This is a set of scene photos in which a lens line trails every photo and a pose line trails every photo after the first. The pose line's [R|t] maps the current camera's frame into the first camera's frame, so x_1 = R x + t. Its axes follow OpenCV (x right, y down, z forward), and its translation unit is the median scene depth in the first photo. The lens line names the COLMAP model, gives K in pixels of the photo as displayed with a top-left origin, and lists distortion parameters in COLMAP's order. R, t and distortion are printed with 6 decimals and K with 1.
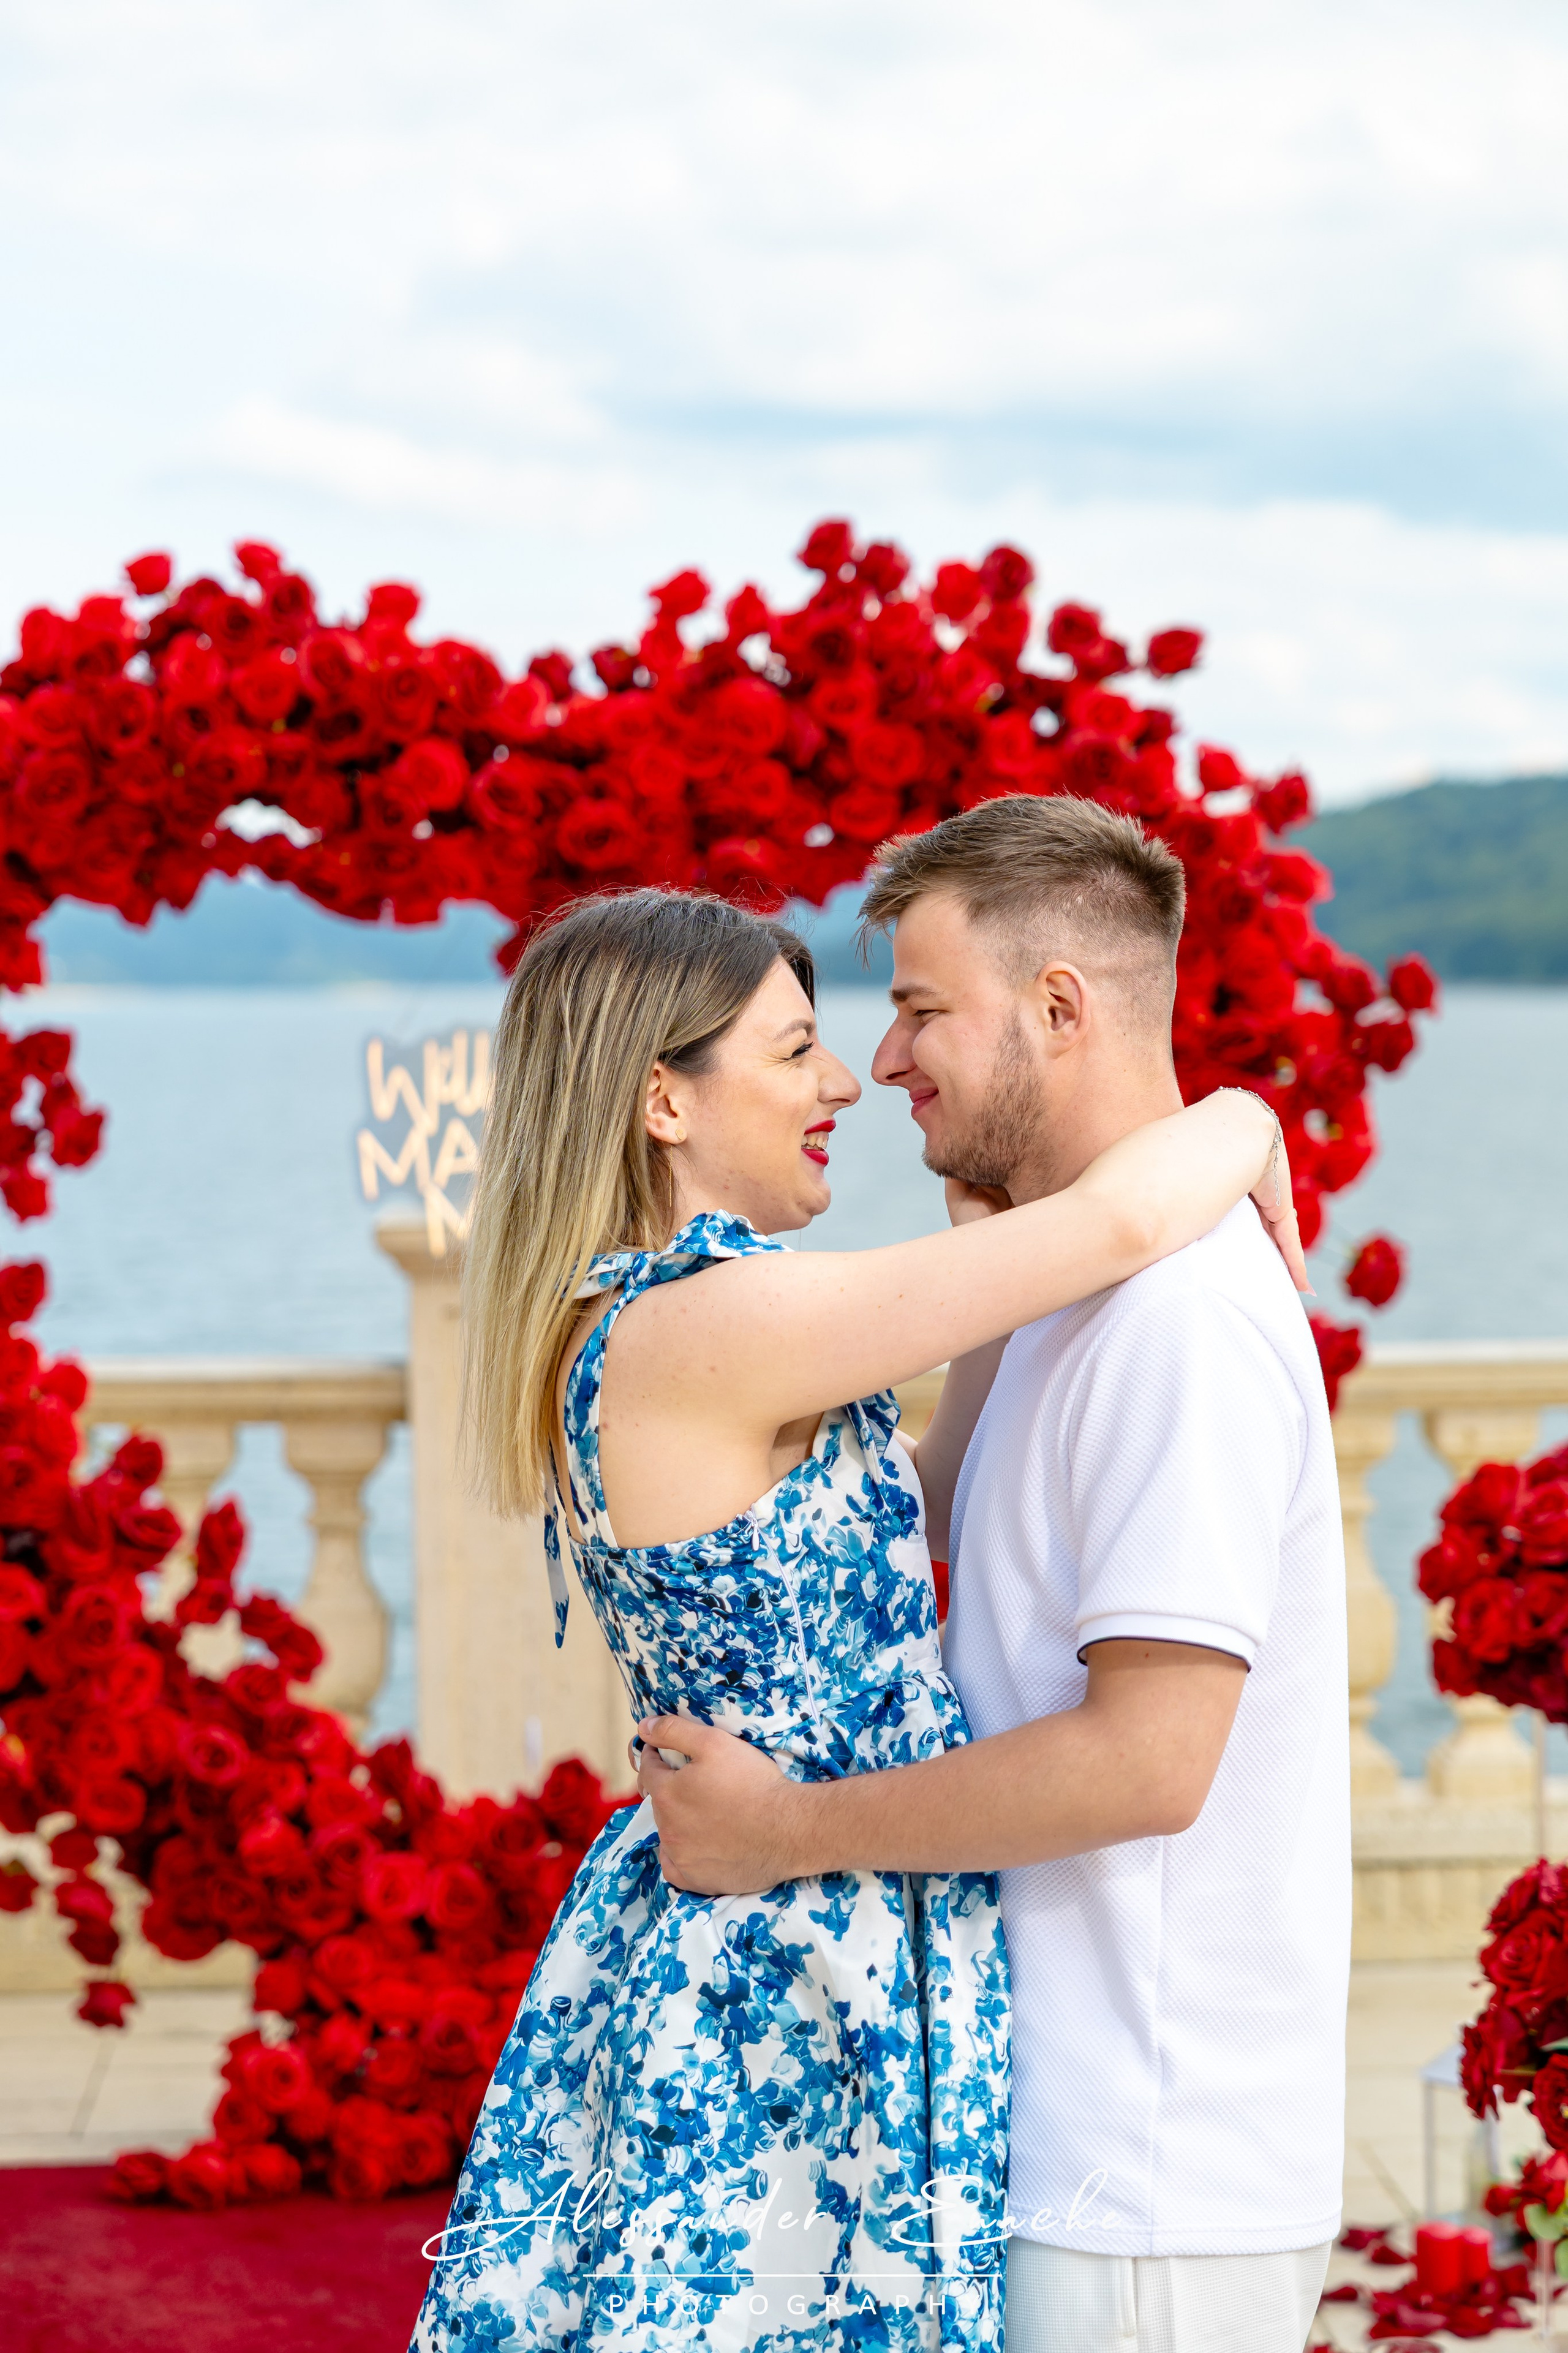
lens RADIAL K [[4562.9, 0, 784.0], [0, 4562.9, 1176.5], [0, 0, 1]] dist [0.038087, 0.127146]
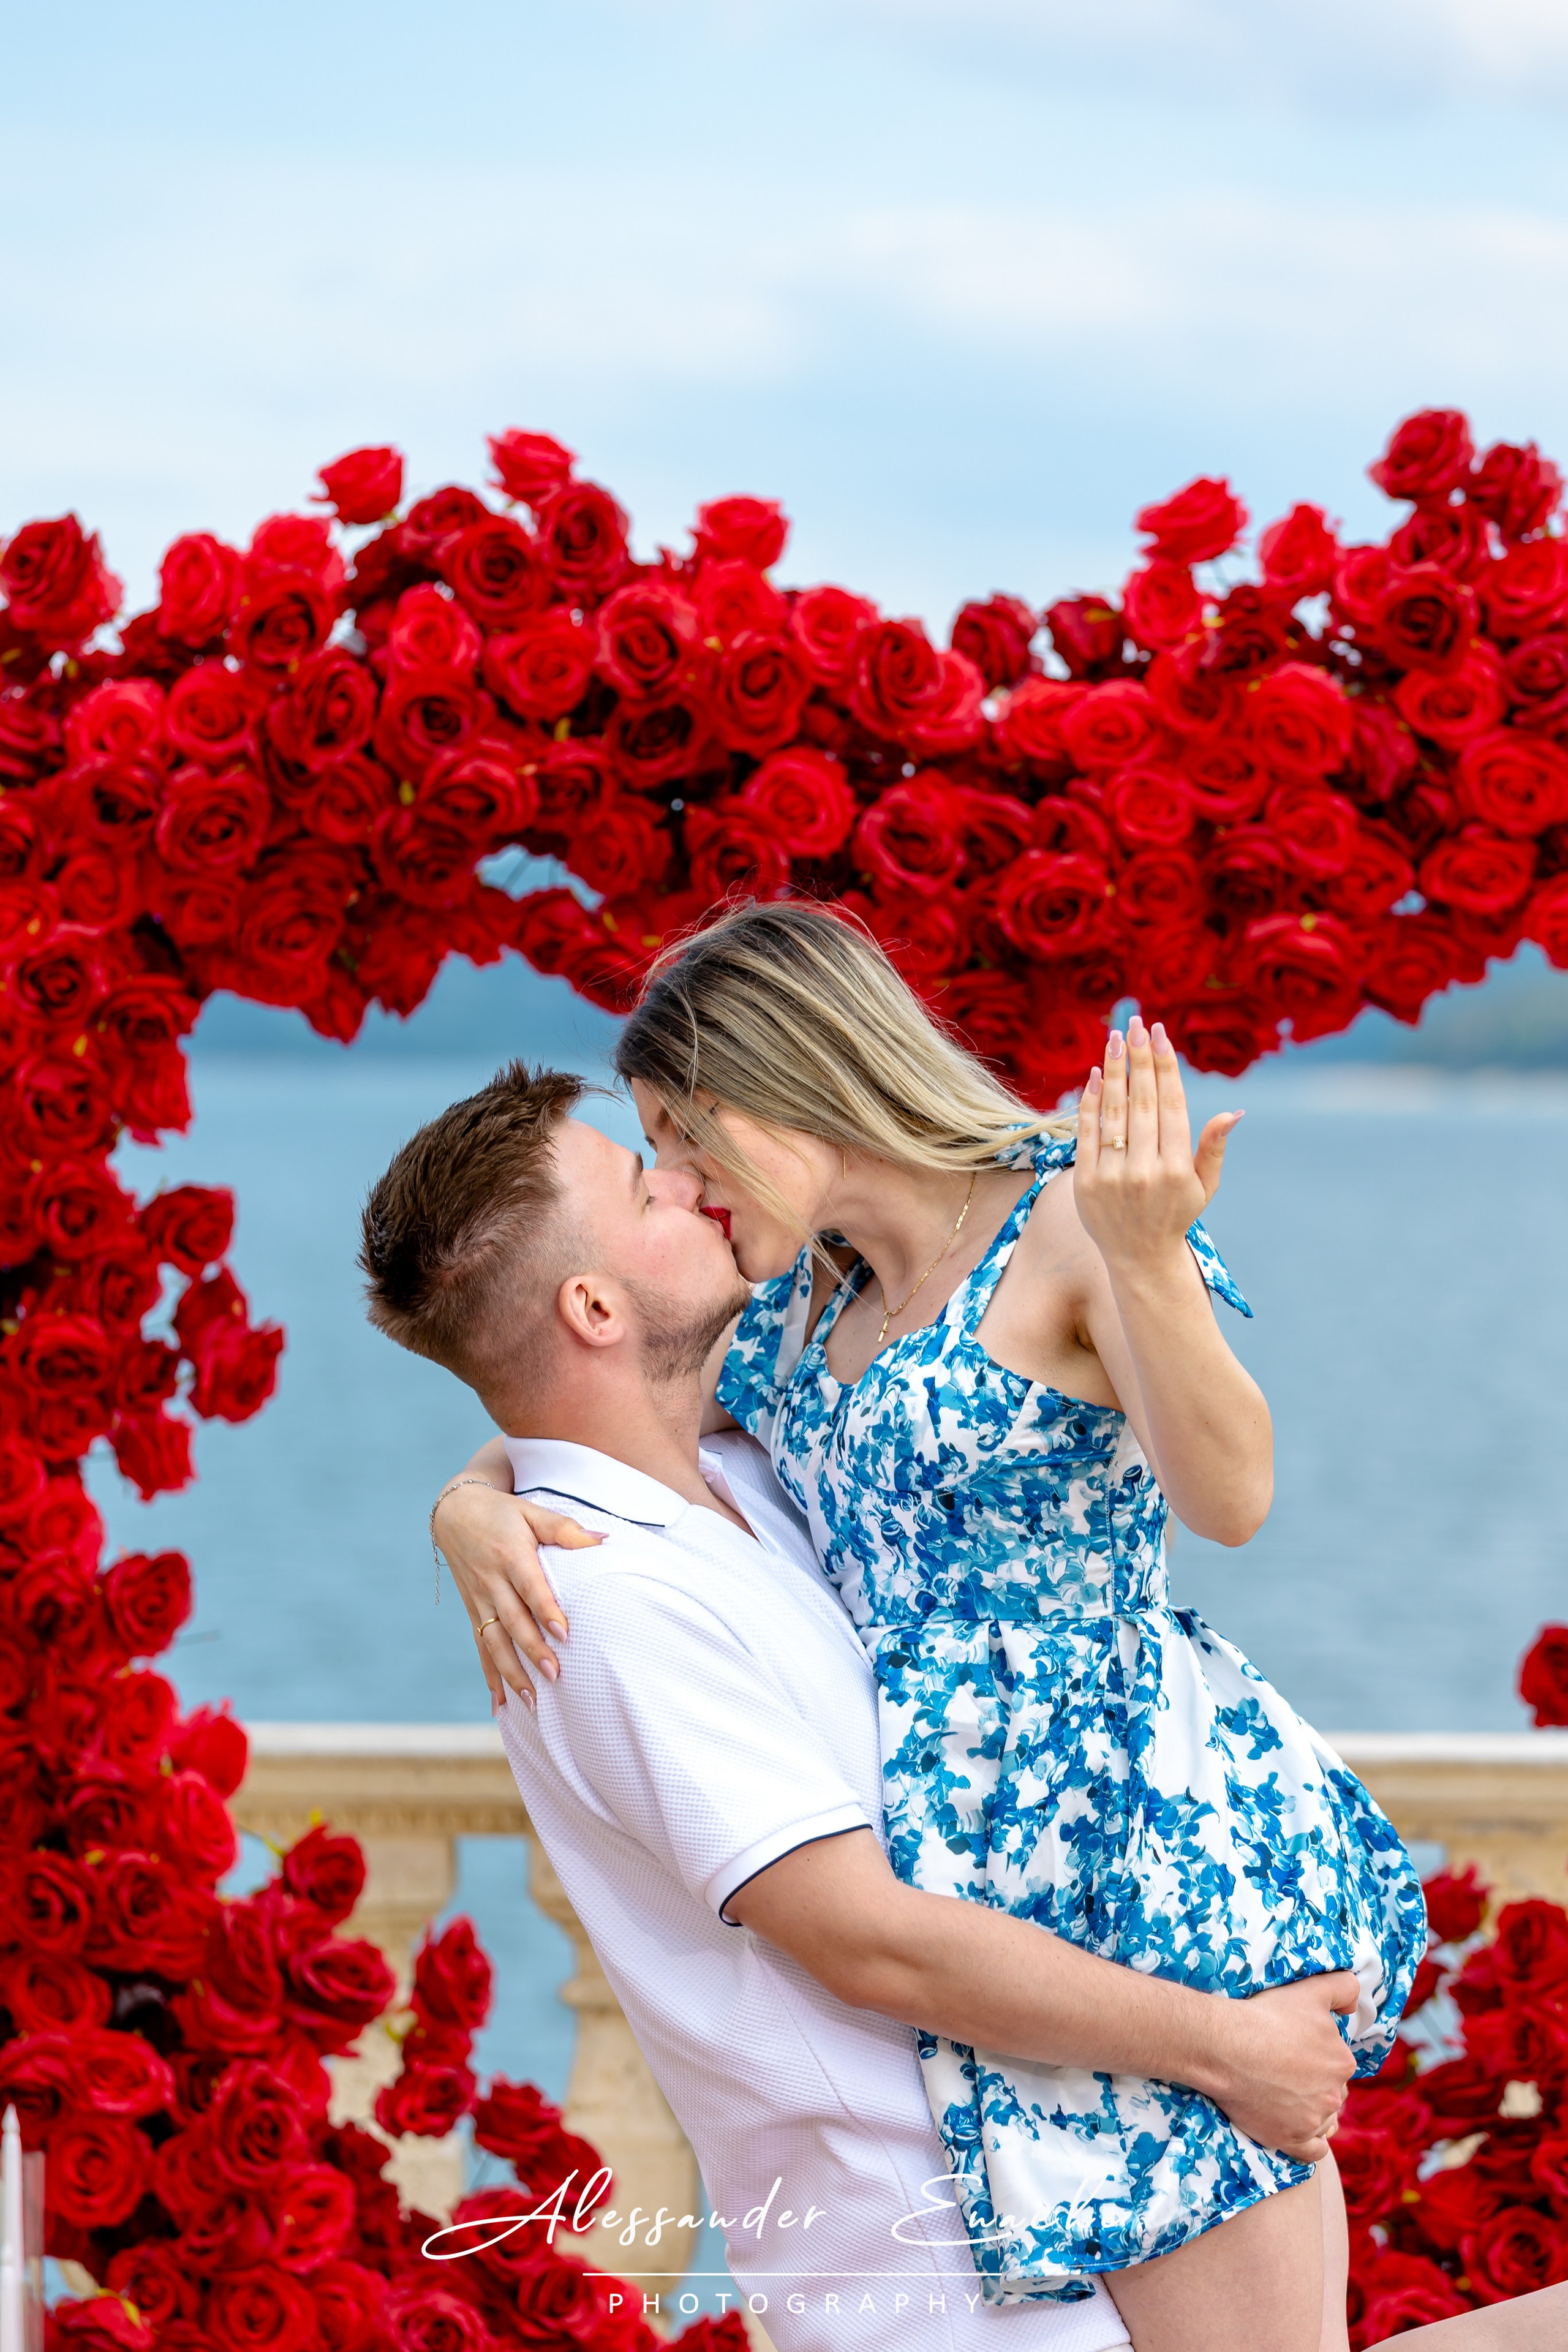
lens RADIAL K [[9211.6, 0, 926.0], [0, 9211.6, 1595.9], [0, 0, 1]] dist [0.027966, -3.303111]
pose [[0.998409, 0.016557, -0.053896, 0.011535], [-0.015694, 0.999743, 0.016382, 0.000980], [0.054153, -0.015510, 0.998412, -0.282763]]
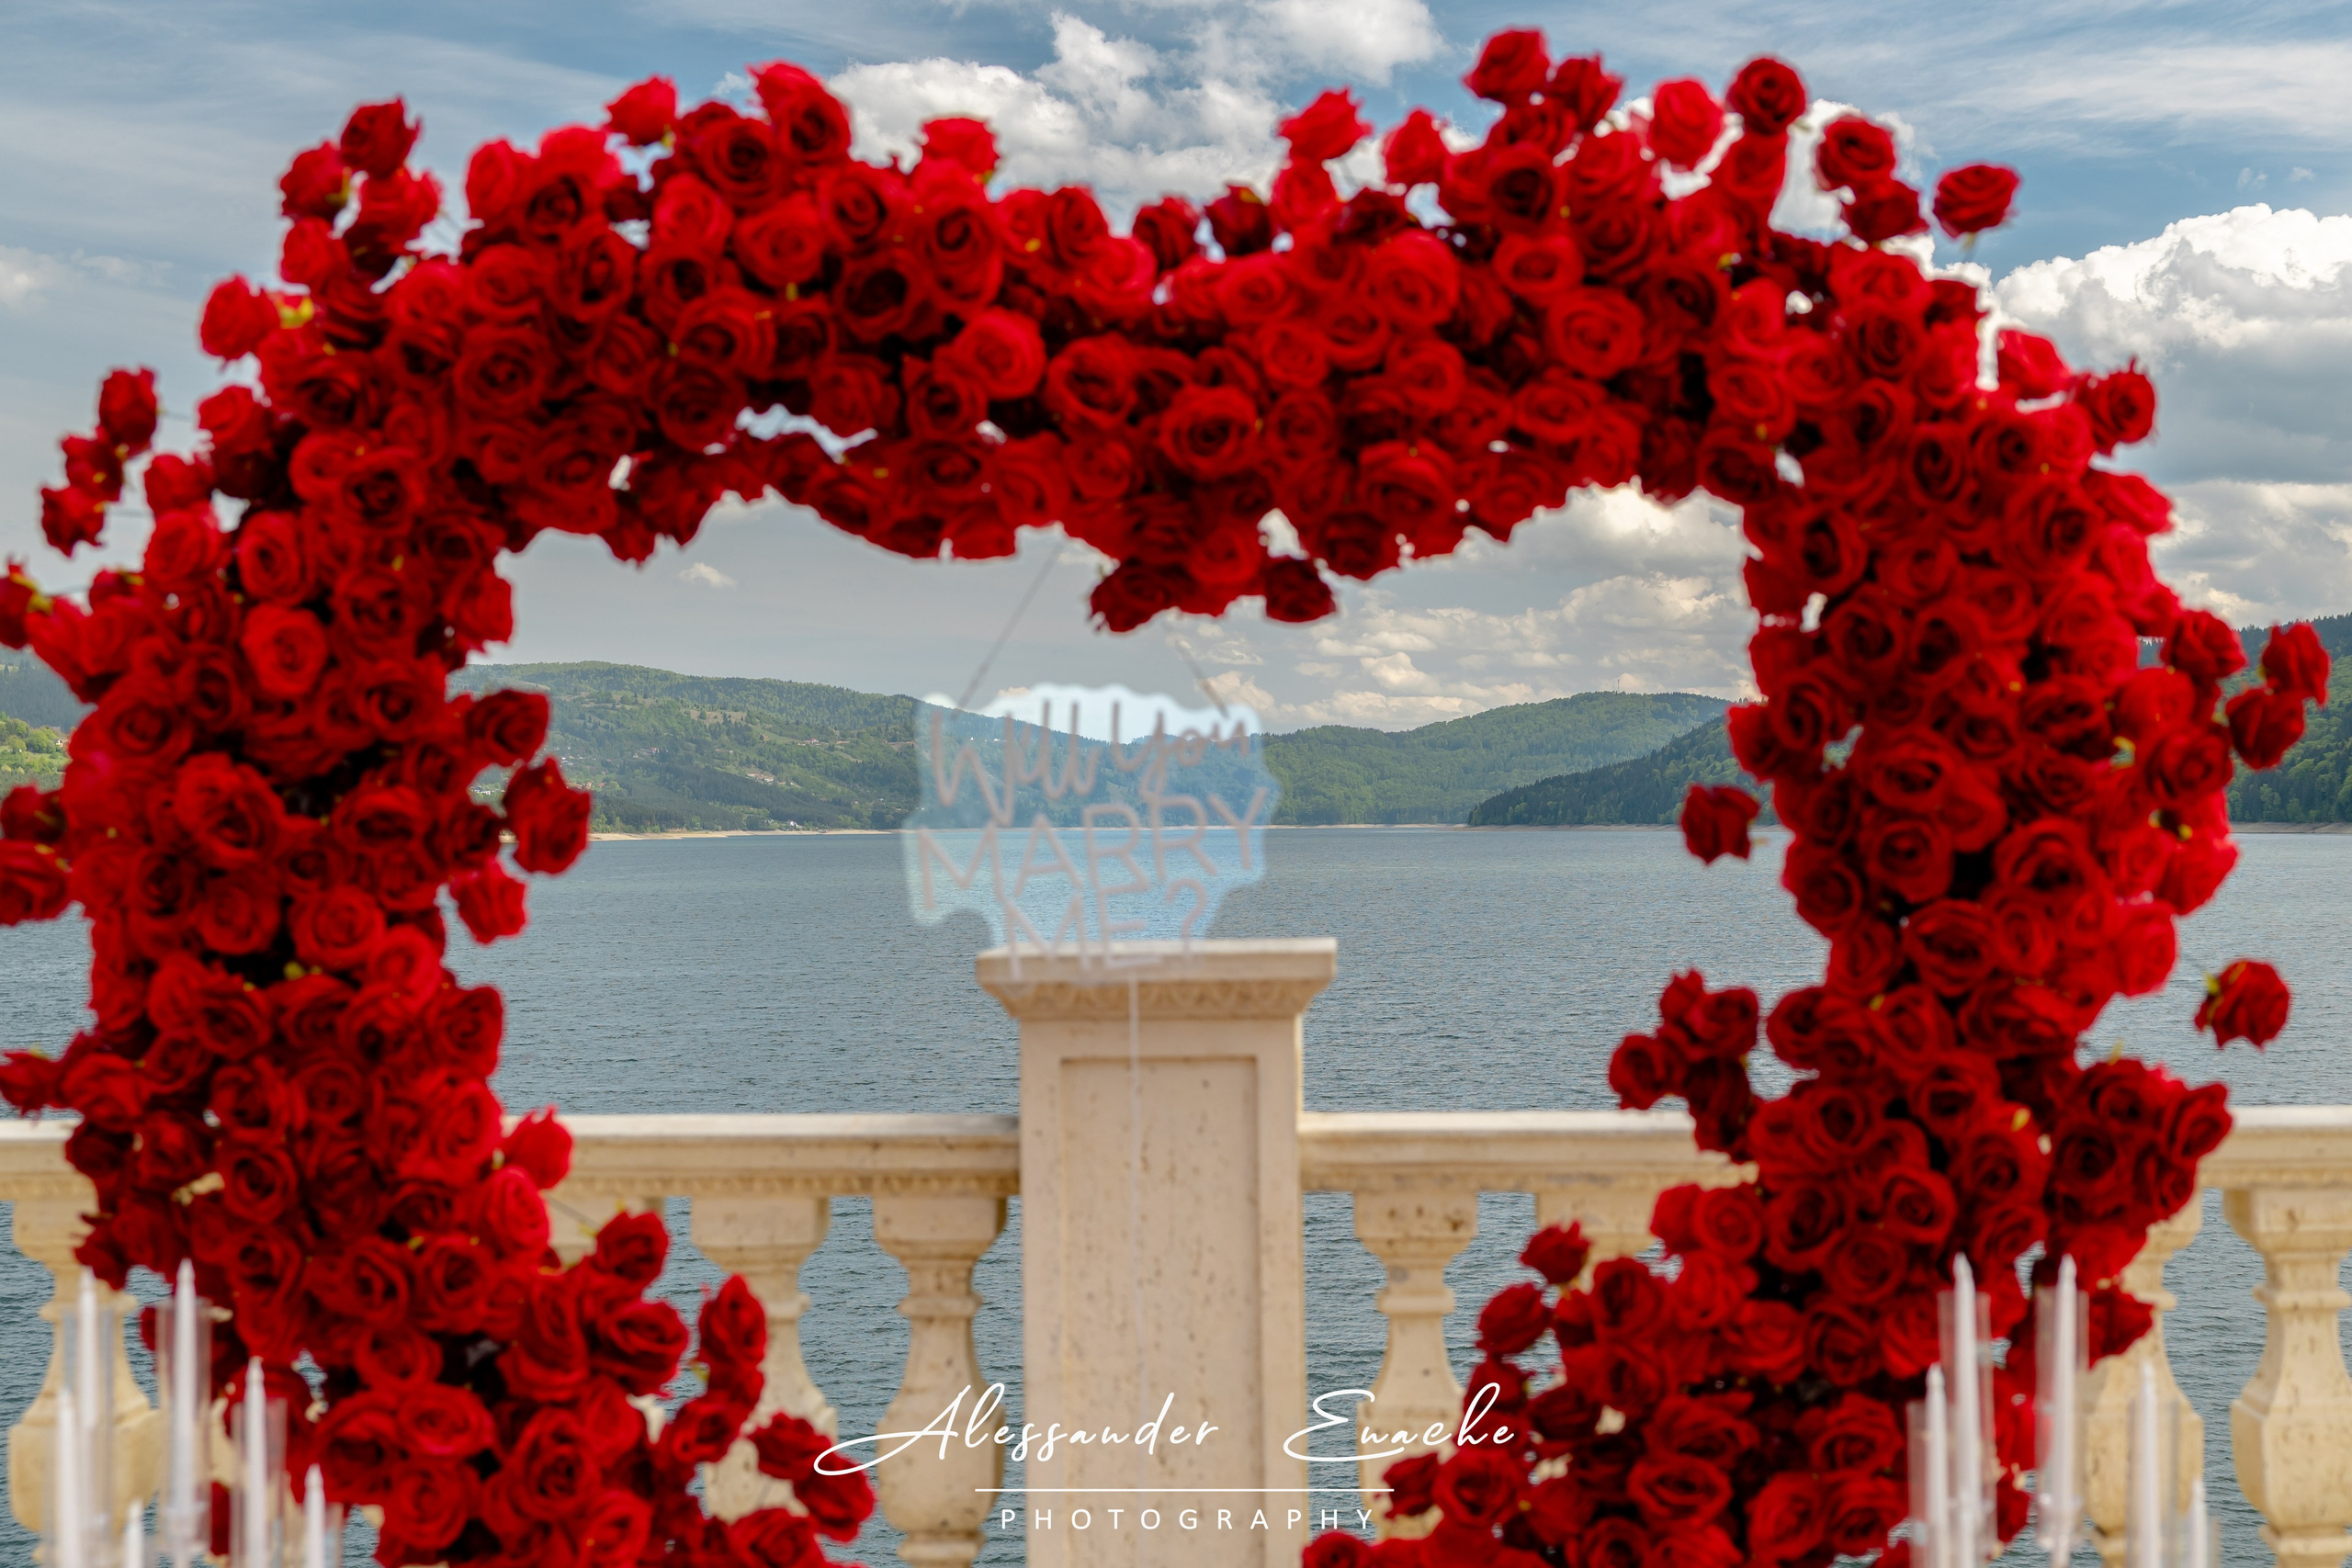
lens RADIAL K [[3576.0, 0, 1239.9], [0, 3576.0, 833.6], [0, 0, 1]] dist [-0.001746, 0.017975]
pose [[0.997505, 0.002066, -0.070572, 0.005487], [-0.004644, 0.999327, -0.036379, 0.013248], [0.070450, 0.036616, 0.996843, 0.403400]]
